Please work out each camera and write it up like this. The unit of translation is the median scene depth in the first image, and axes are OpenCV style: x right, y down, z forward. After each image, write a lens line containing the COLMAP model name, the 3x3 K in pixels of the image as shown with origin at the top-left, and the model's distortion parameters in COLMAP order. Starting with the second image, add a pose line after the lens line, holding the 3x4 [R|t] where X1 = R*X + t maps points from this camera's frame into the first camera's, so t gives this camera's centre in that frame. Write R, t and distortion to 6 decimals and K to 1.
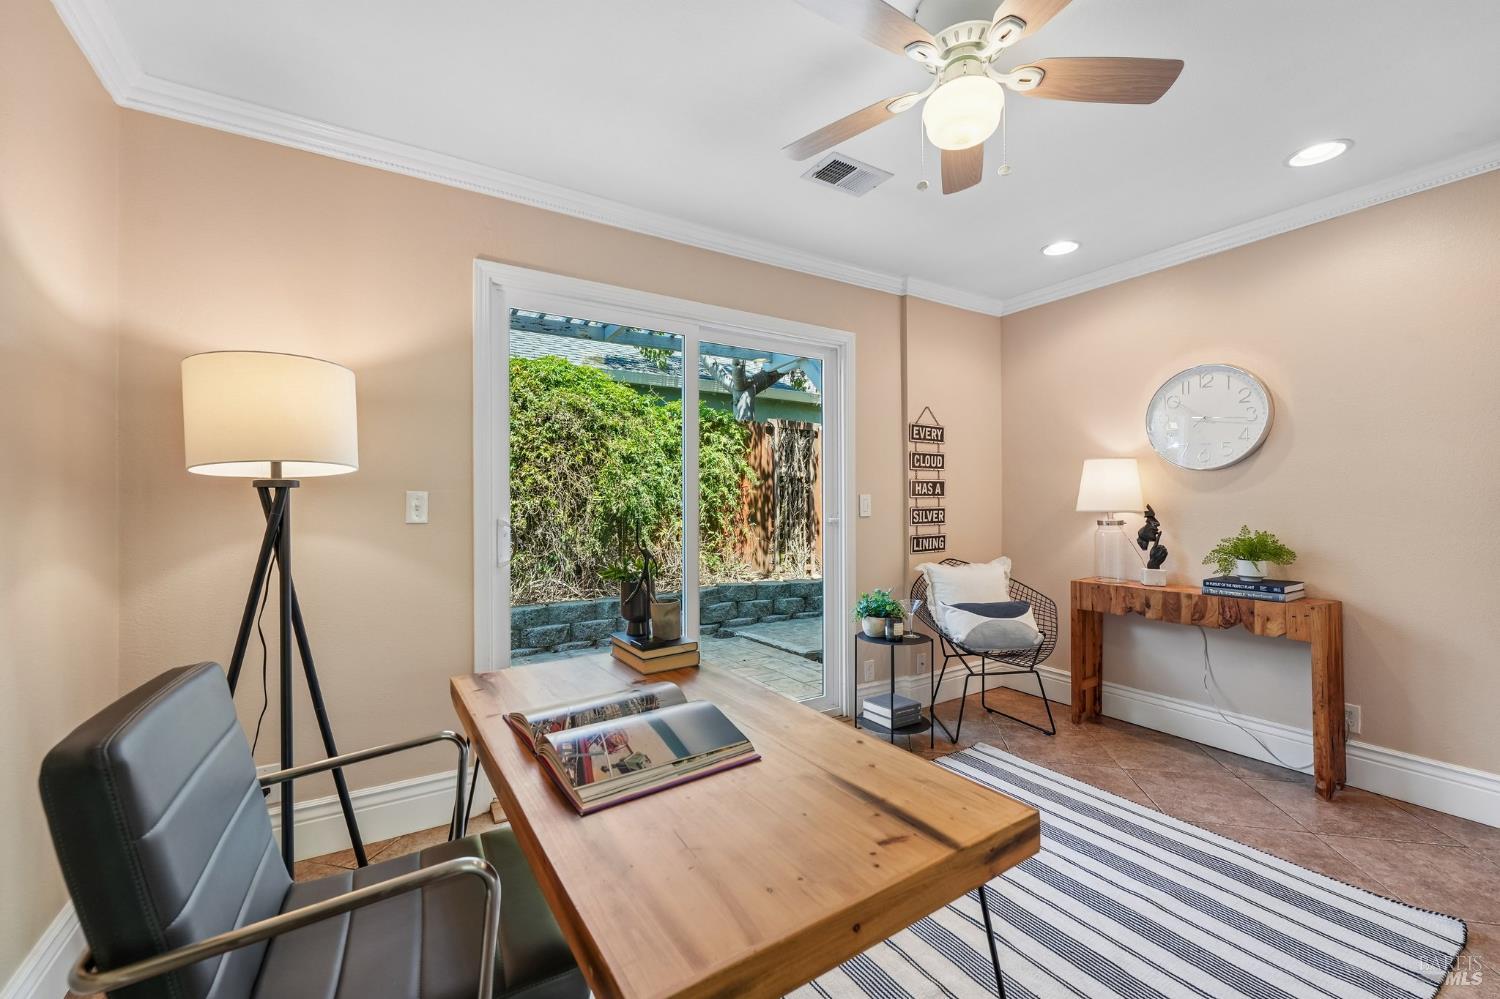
lens RADIAL K [[609.0, 0, 750.0], [0, 609.0, 499.5], [0, 0, 1]] dist [-0.001209, -0.000172]
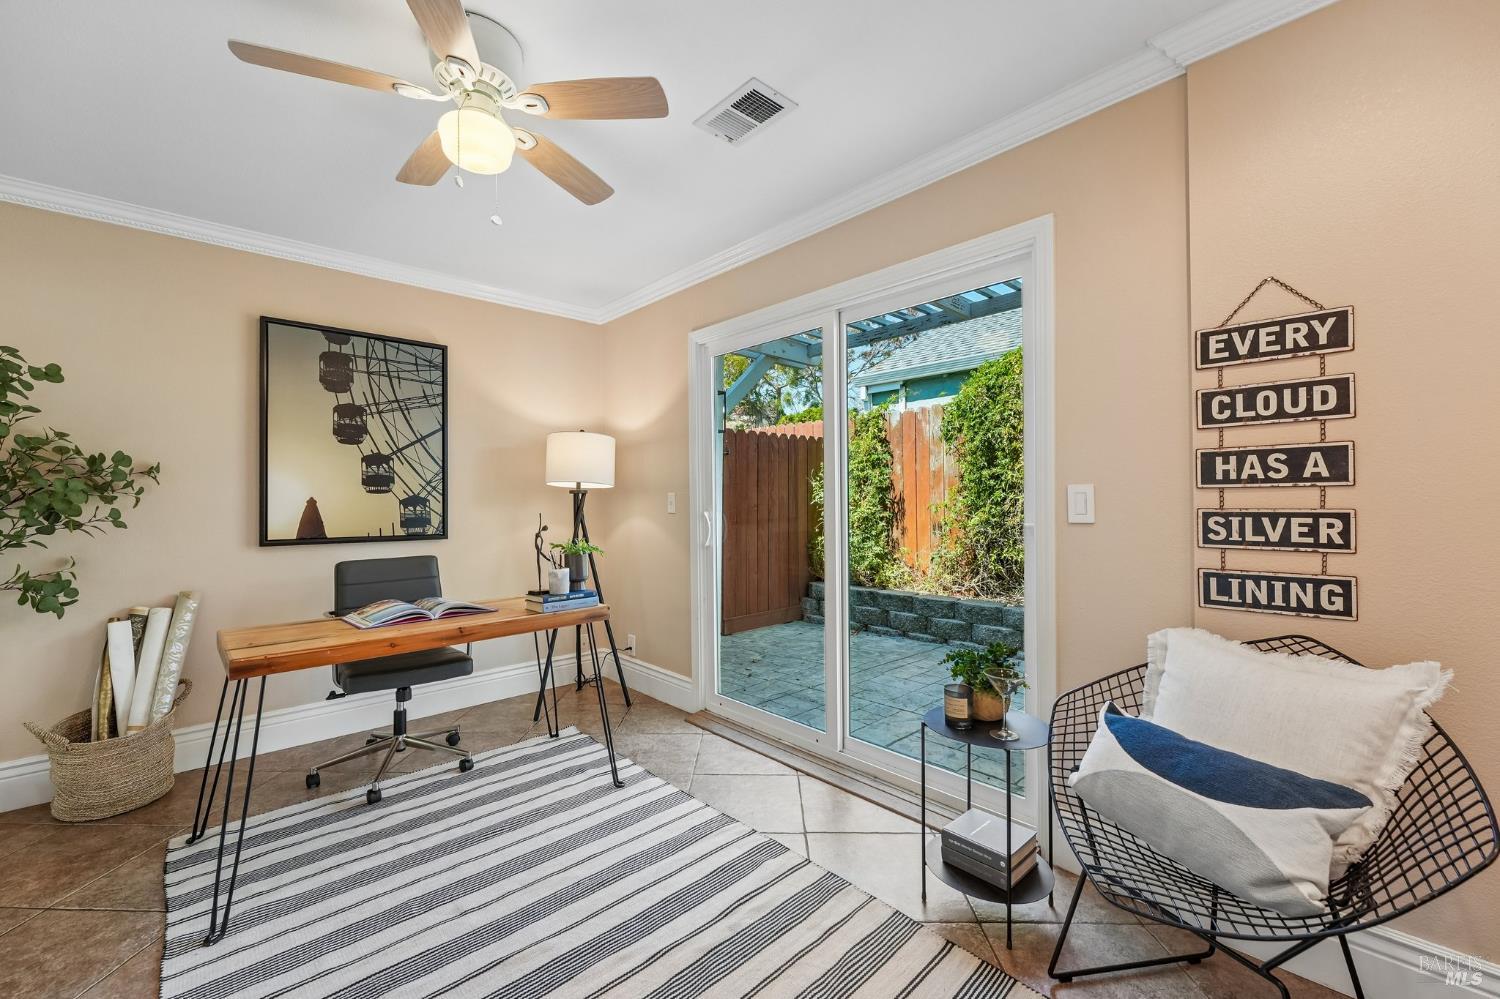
lens RADIAL K [[609.0, 0, 750.0], [0, 609.0, 499.5], [0, 0, 1]] dist [-0.001209, -0.000172]
pose [[0.188042, 0.001660, -0.982160, 0.655717], [0.010194, 0.999941, 0.003641, 0.000382], [0.982108, -0.010697, 0.188014, 0.559347]]
